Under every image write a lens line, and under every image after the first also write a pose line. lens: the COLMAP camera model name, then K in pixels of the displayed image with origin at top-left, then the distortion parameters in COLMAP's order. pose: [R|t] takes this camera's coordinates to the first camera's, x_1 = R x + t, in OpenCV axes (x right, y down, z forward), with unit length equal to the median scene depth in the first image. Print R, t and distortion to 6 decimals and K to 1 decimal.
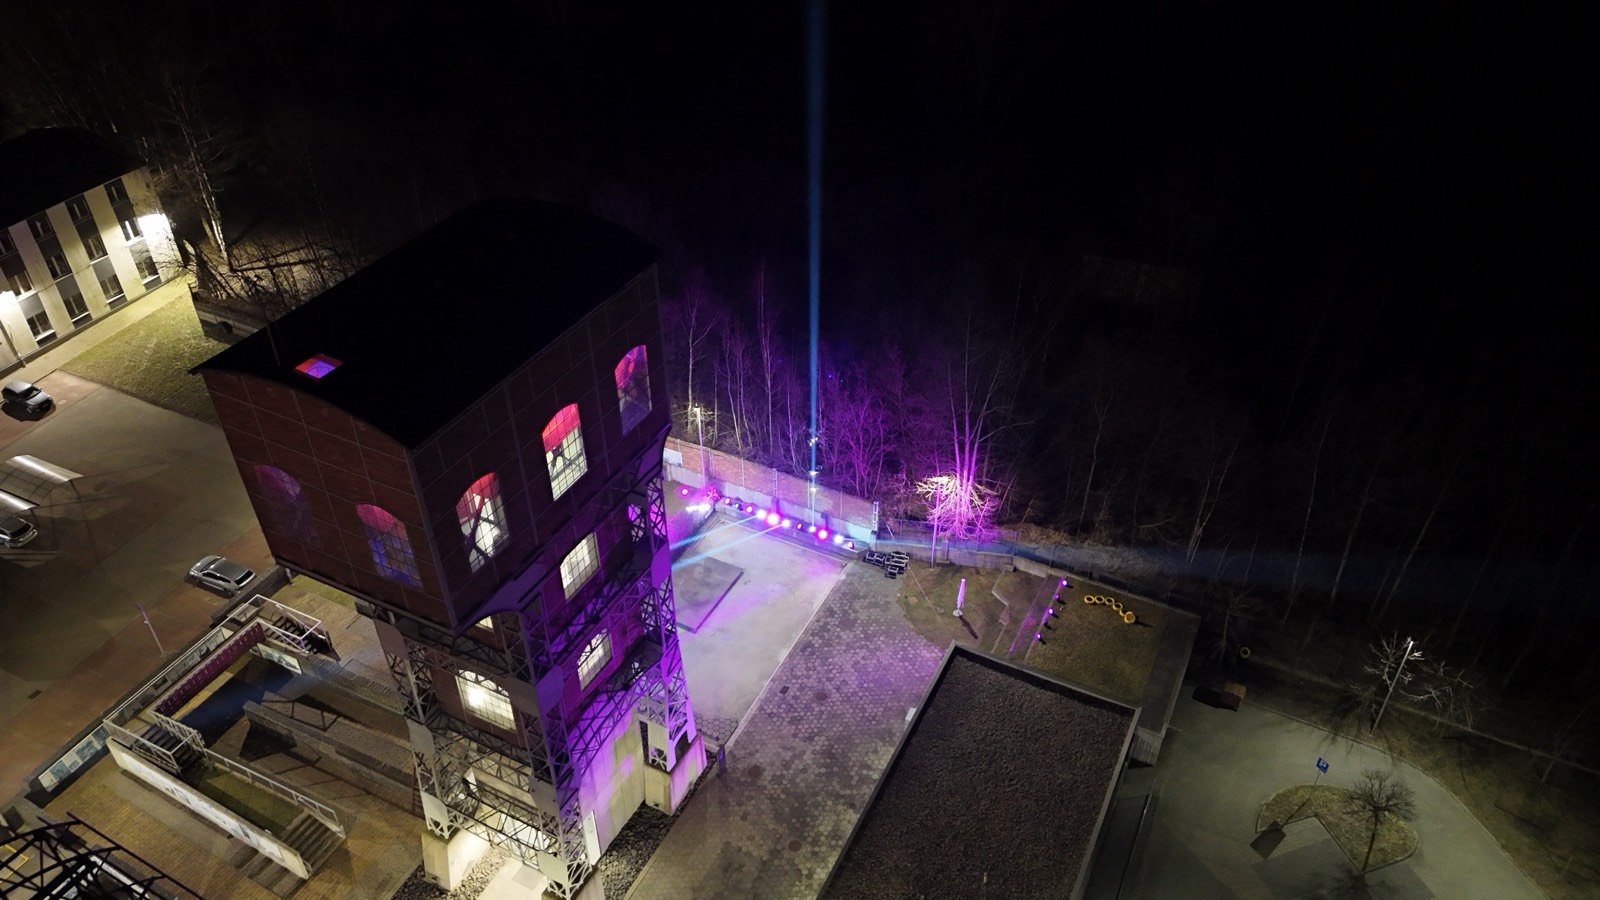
lens RADIAL K [[1165.2, 0, 800.0], [0, 1165.2, 450.0], [0, 0, 1]] dist [0.069020, -0.057393]
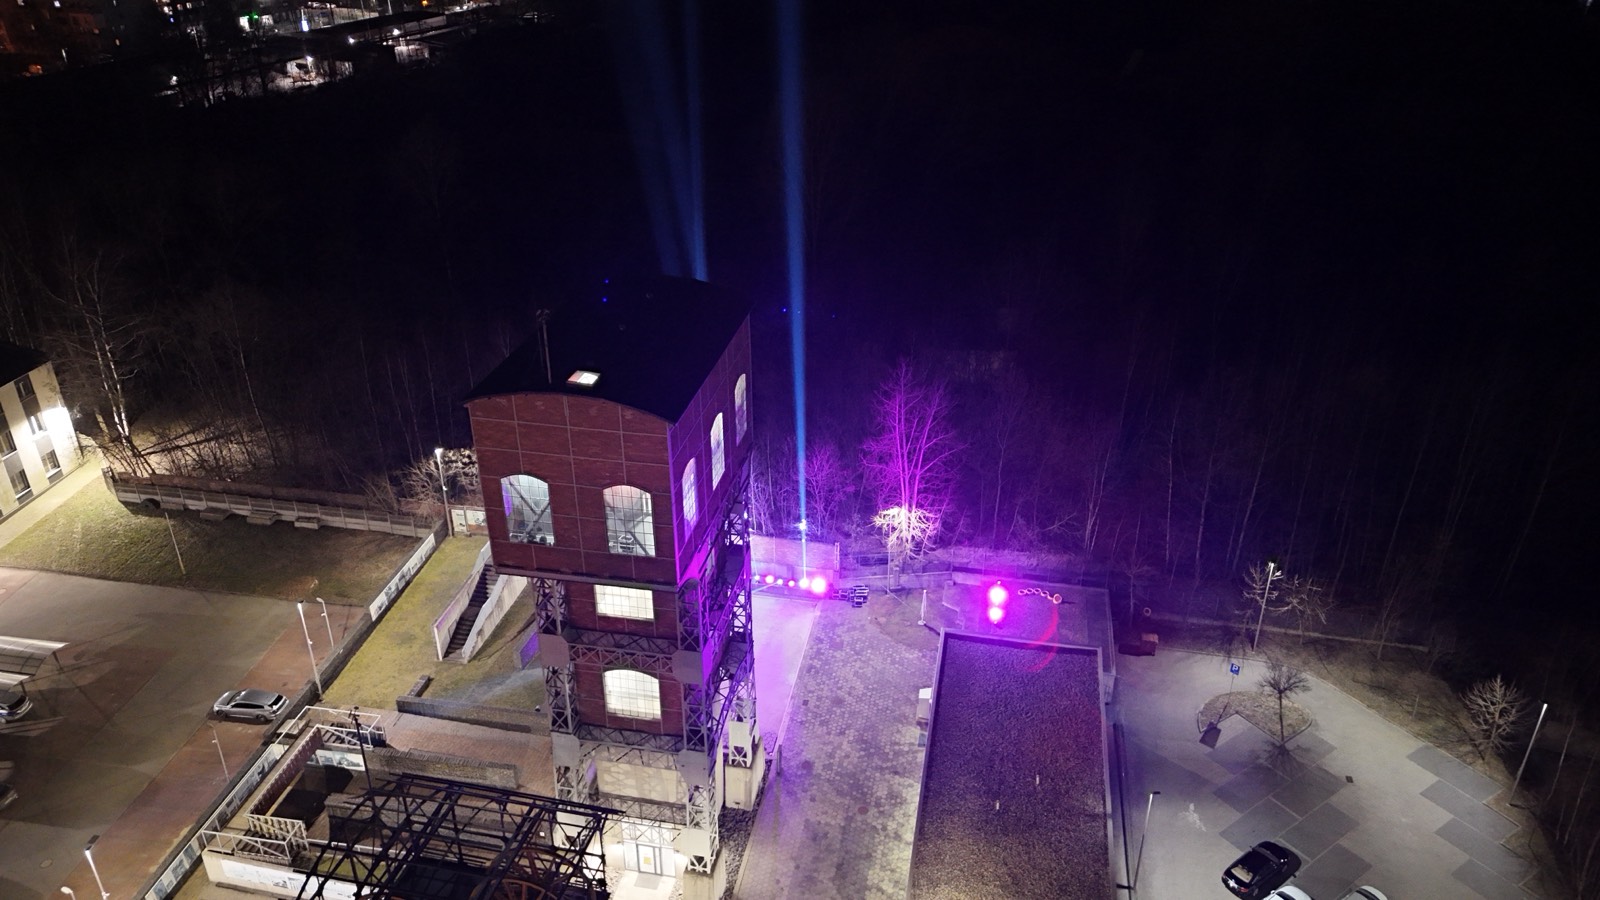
lens RADIAL K [[1165.2, 0, 800.0], [0, 1165.2, 450.0], [0, 0, 1]] dist [0.069020, -0.057393]
pose [[0.962148, -0.127689, 0.240763, -0.258448], [0.164939, 0.976107, -0.141460, 0.120390], [-0.216947, 0.175817, 0.960220, -0.152099]]
